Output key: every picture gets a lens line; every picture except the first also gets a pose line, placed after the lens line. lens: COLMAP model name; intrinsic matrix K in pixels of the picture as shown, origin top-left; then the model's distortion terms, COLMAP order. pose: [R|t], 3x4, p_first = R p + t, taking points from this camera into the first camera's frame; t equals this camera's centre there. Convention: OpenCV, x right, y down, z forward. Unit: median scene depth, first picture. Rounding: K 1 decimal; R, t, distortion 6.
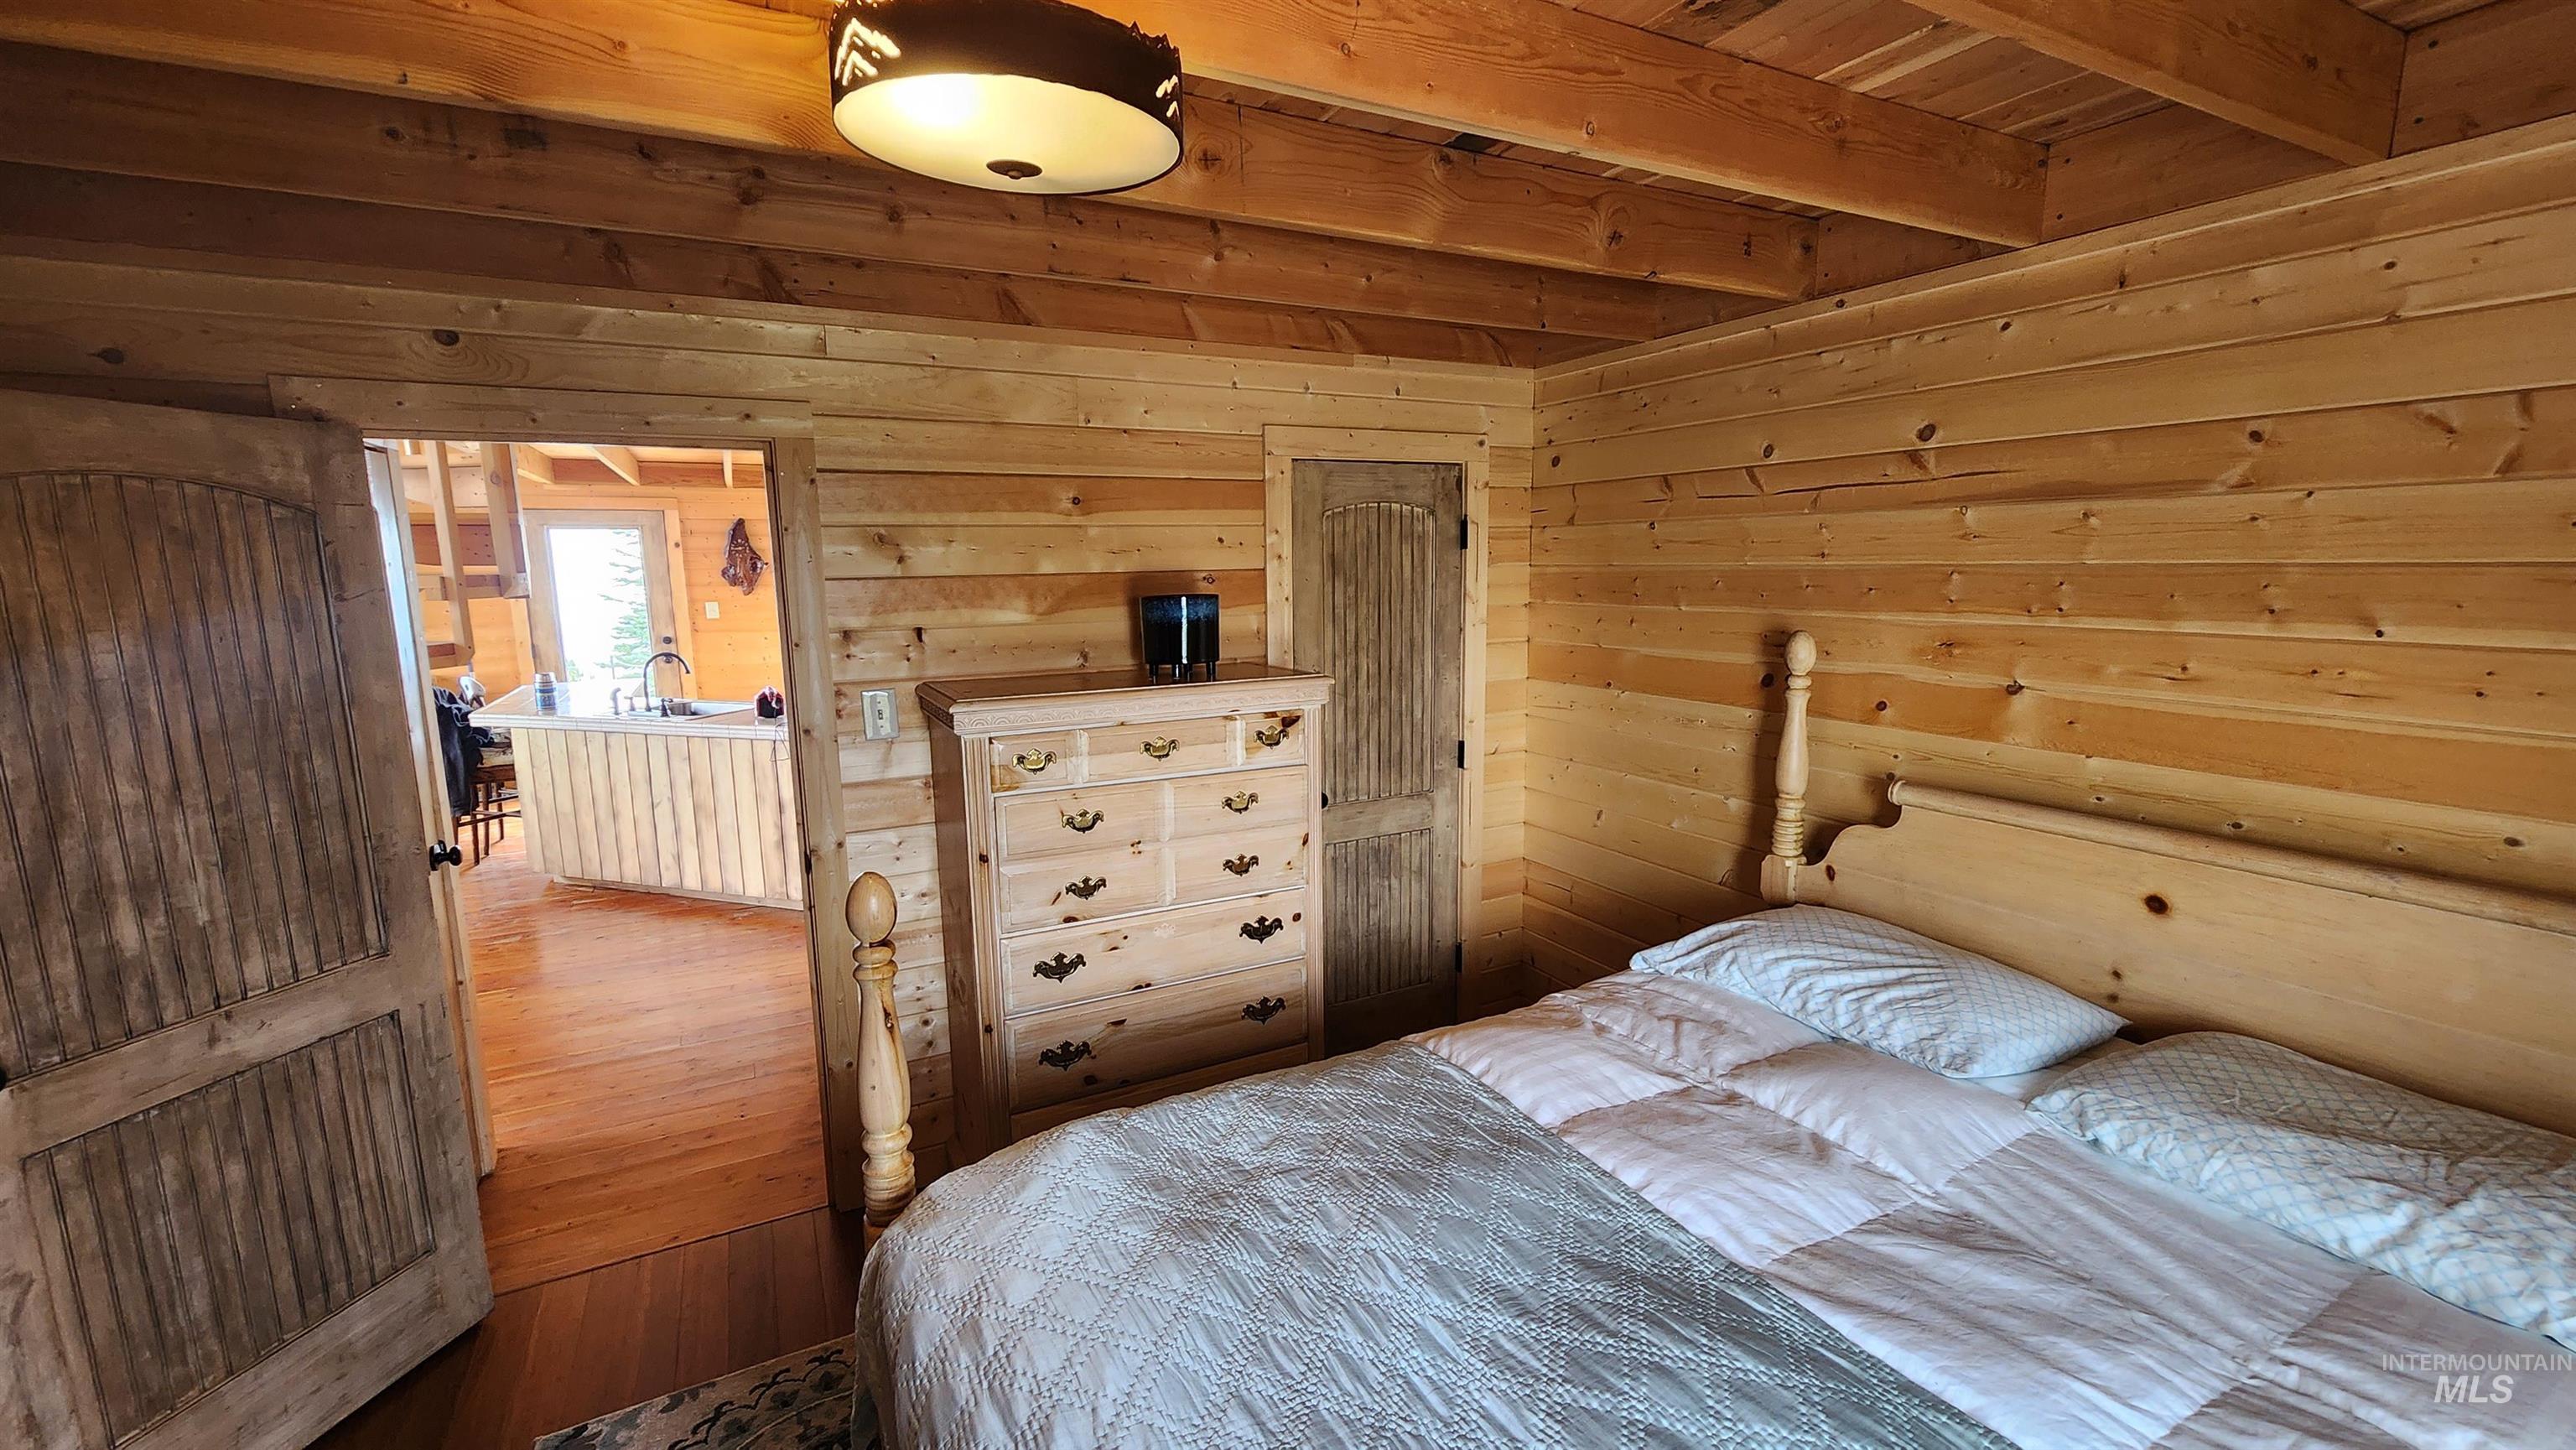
lens RADIAL K [[1075.8, 0, 1313.1], [0, 1075.8, 737.8], [0, 0, 1]] dist [0.011316, 0.001480]
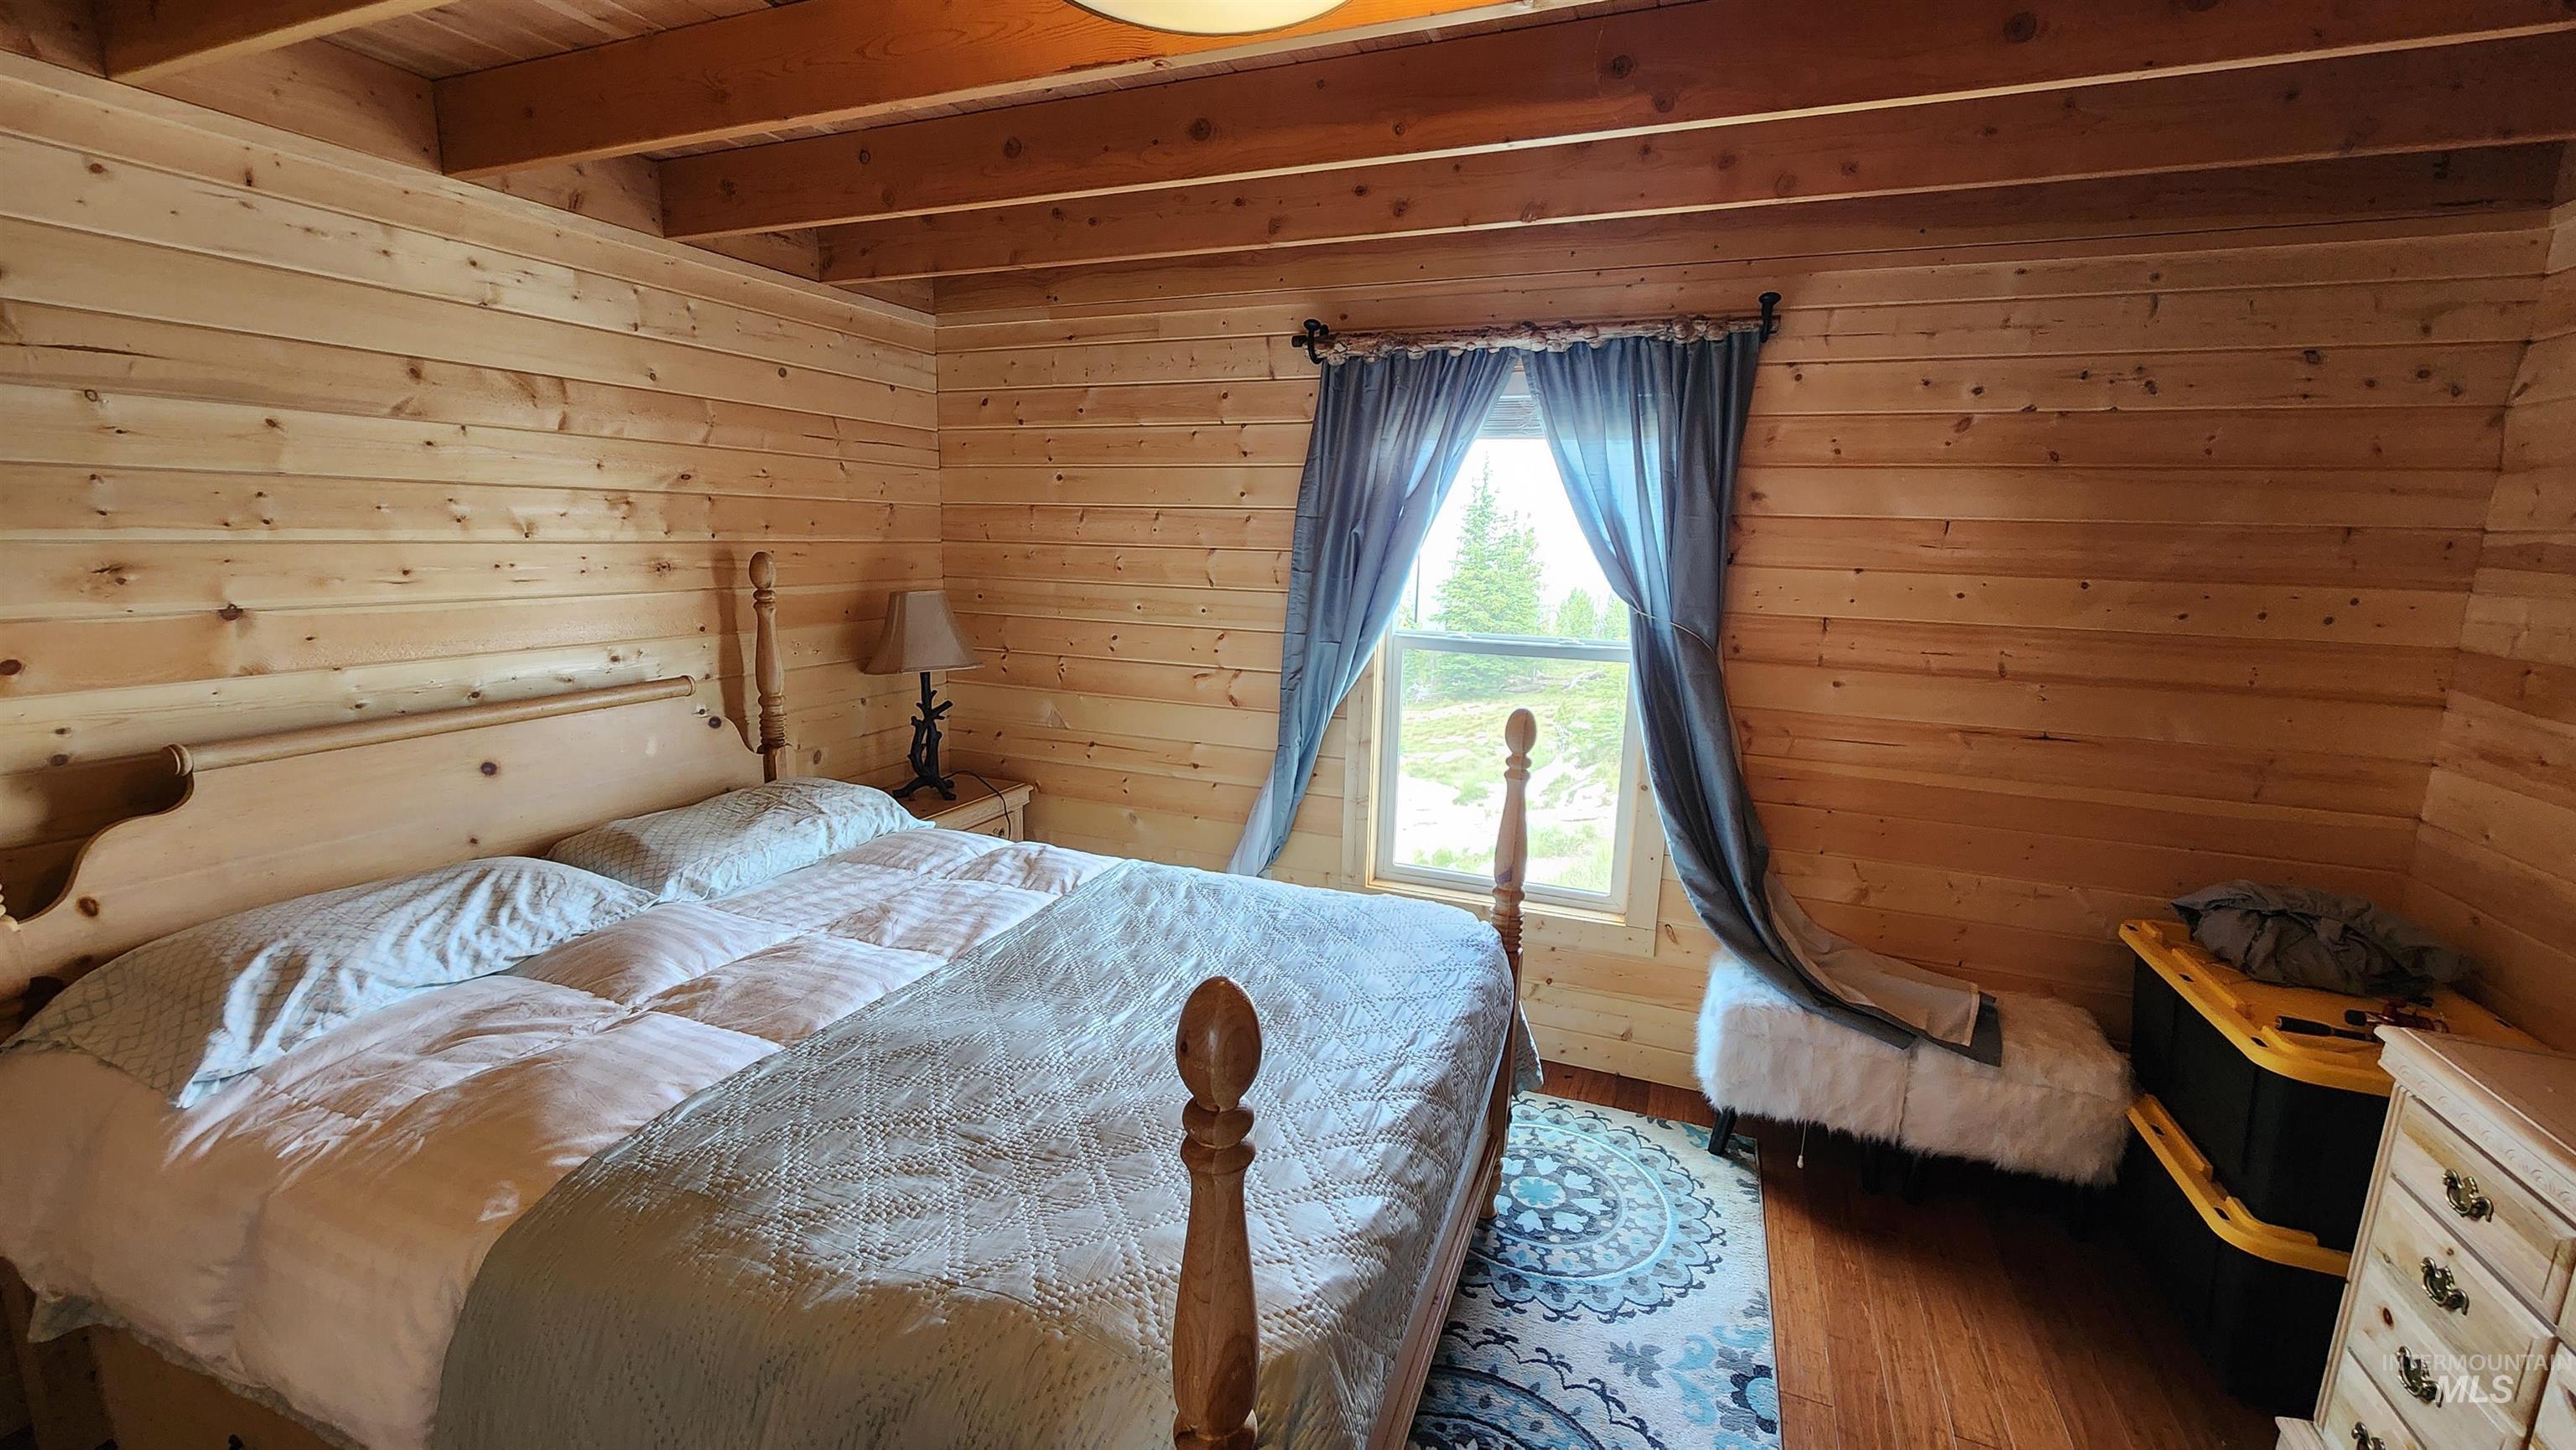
lens RADIAL K [[1075.8, 0, 1290.8], [0, 1075.8, 722.6], [0, 0, 1]] dist [0.011316, 0.001480]
pose [[-0.635635, -0.141857, 0.758844, -0.680698], [0.112097, 0.955594, 0.272534, -0.120370], [-0.763807, 0.258296, -0.591508, 1.014328]]
